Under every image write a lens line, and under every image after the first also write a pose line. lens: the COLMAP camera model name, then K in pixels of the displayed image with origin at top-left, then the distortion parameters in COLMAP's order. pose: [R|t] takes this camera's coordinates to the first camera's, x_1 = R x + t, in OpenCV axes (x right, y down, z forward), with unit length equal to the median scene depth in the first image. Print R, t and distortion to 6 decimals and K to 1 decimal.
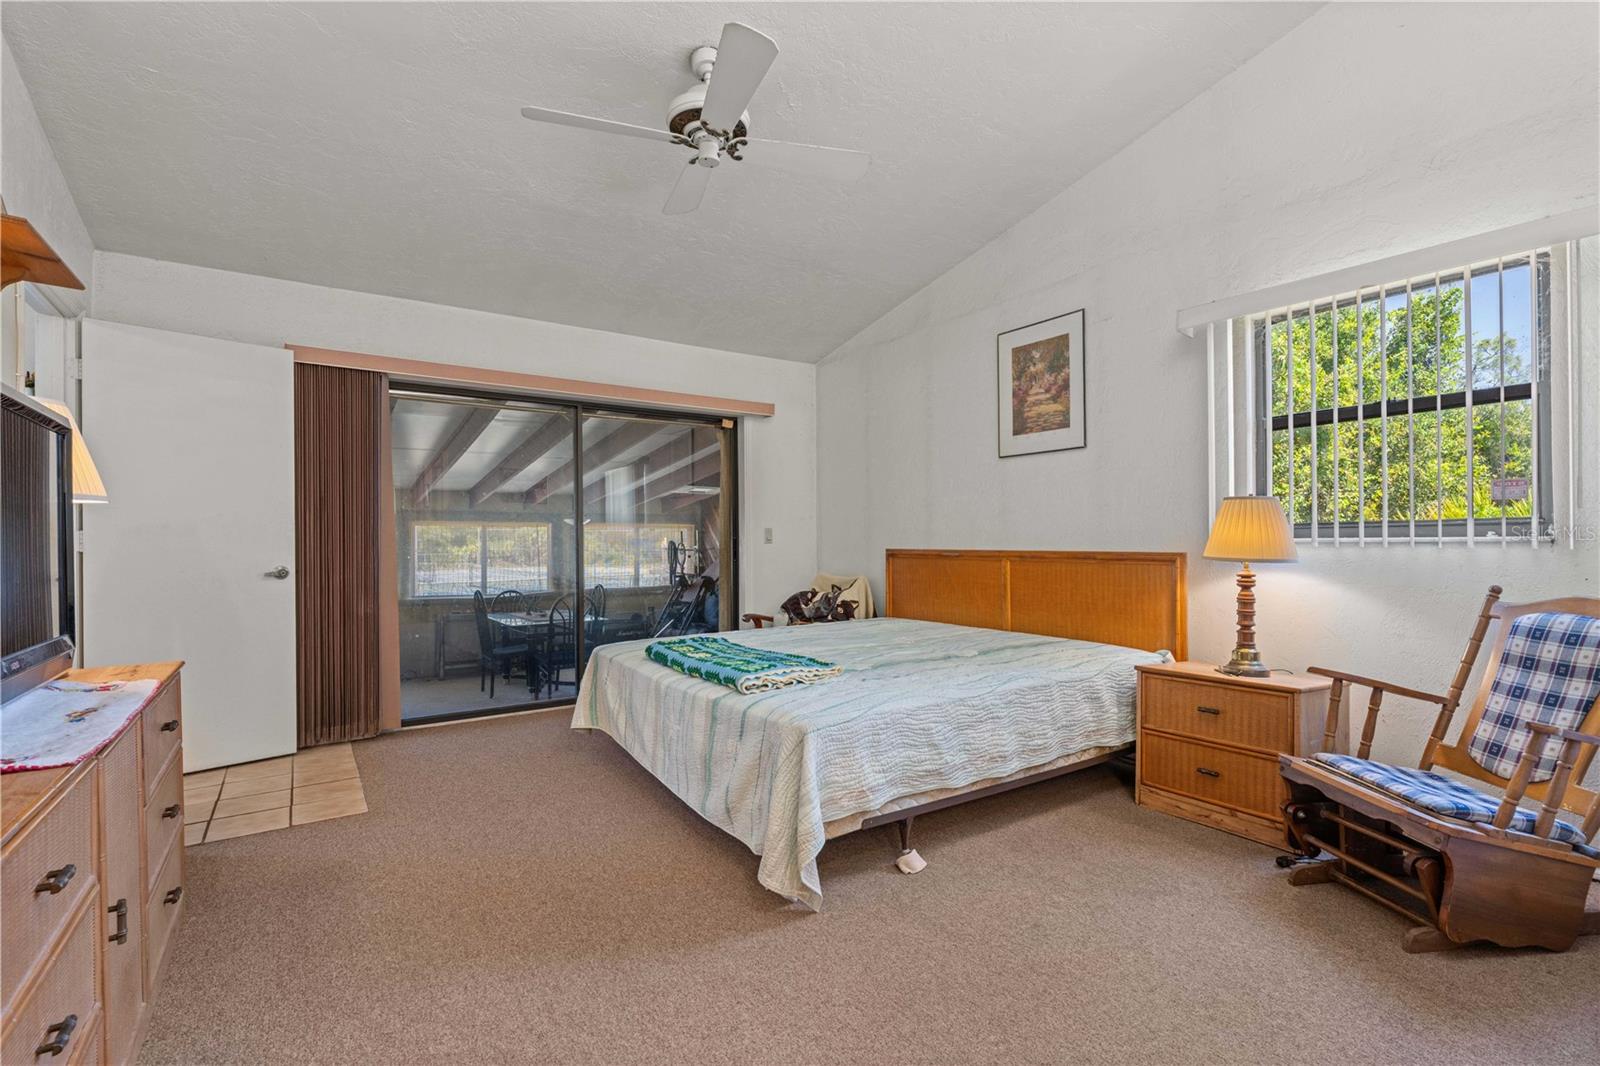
lens RADIAL K [[722.5, 0, 822.7], [0, 722.5, 545.1], [0, 0, 1]] dist [-0.009085, 0.002701]
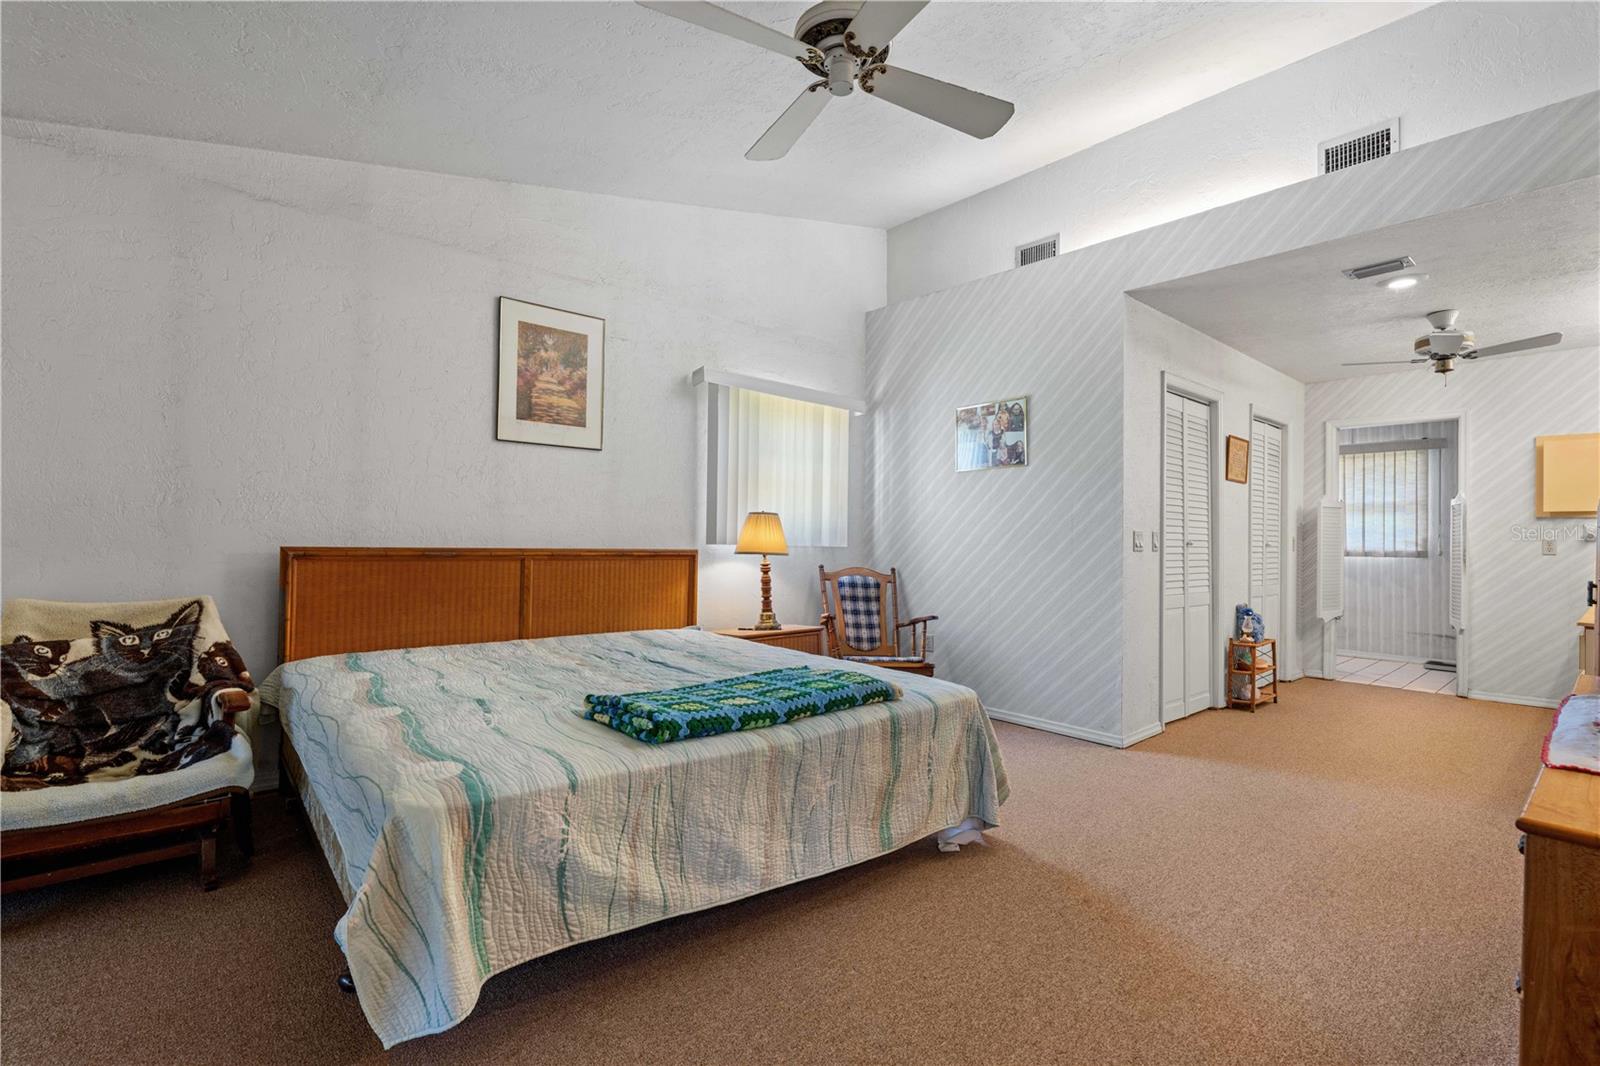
lens RADIAL K [[722.5, 0, 791.8], [0, 722.5, 534.2], [0, 0, 1]] dist [-0.009085, 0.002701]
pose [[-0.089780, 0.015188, 0.995846, -0.685211], [-0.006608, 0.999853, -0.015845, 0.001484], [-0.995940, -0.008003, -0.089667, 0.789155]]
